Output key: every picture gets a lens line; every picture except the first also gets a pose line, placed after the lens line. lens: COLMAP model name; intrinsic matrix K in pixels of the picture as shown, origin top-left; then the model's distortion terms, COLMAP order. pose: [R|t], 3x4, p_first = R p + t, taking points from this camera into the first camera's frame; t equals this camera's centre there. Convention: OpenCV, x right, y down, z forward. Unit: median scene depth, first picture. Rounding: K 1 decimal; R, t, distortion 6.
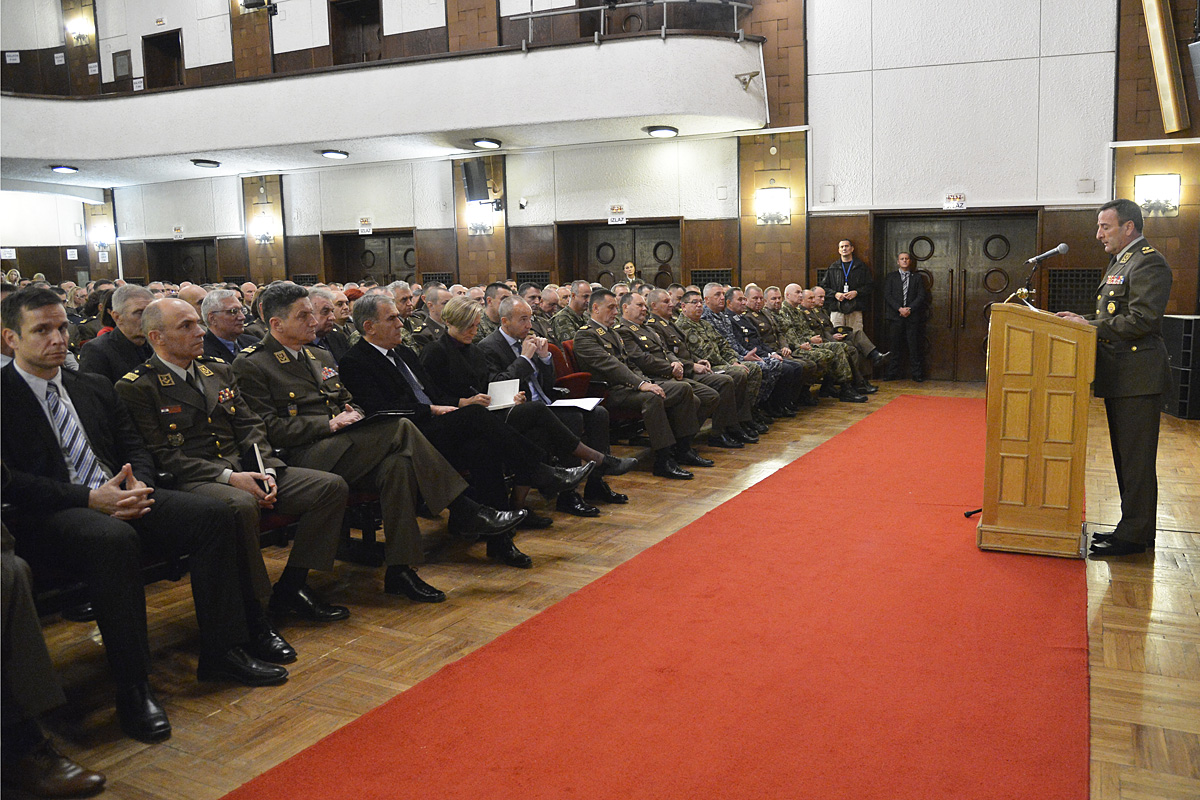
lens RADIAL K [[925.0, 0, 679.8], [0, 925.0, 380.6], [0, 0, 1]] dist [-0.103320, 0.060070]
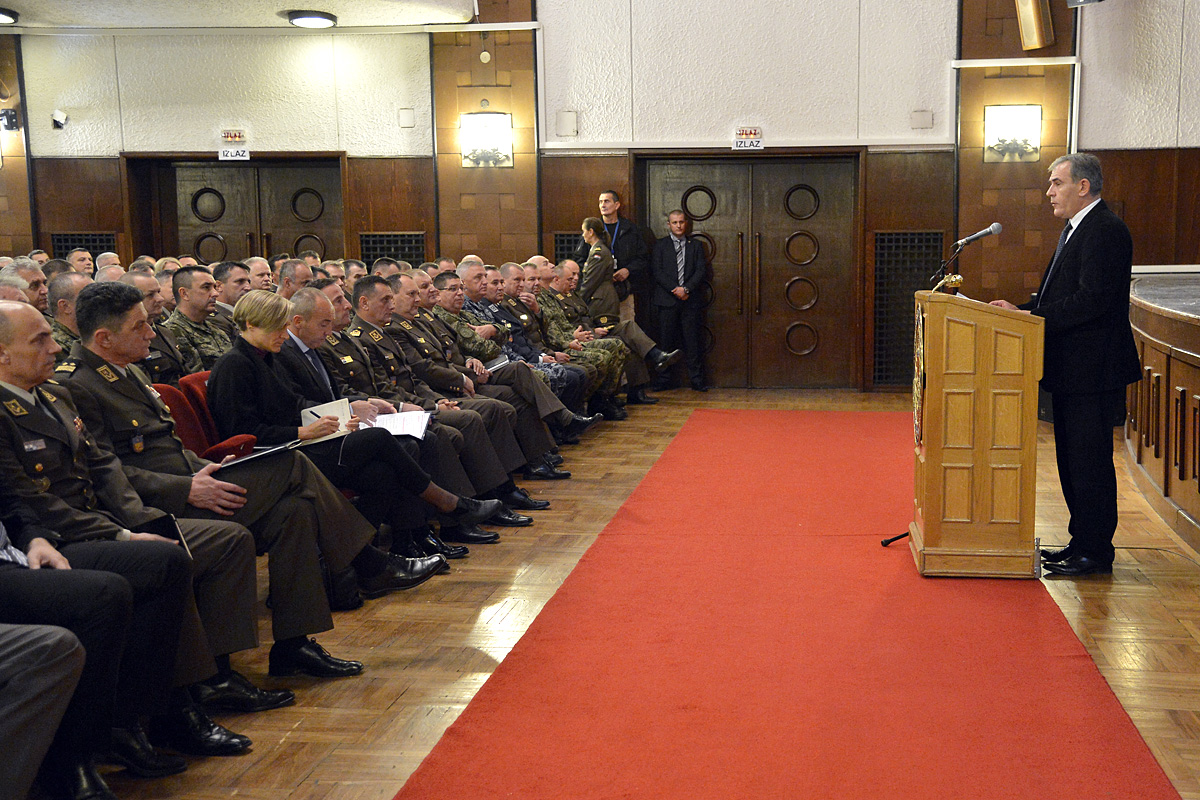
lens RADIAL K [[1500.7, 0, 674.0], [0, 1500.7, 395.2], [0, 0, 1]] dist [0.078102, 0.205125]
pose [[0.951892, -0.033747, 0.304569, -0.116321], [0.034327, 0.999405, 0.003452, -0.000138], [-0.304504, 0.007169, 0.952484, -0.104501]]
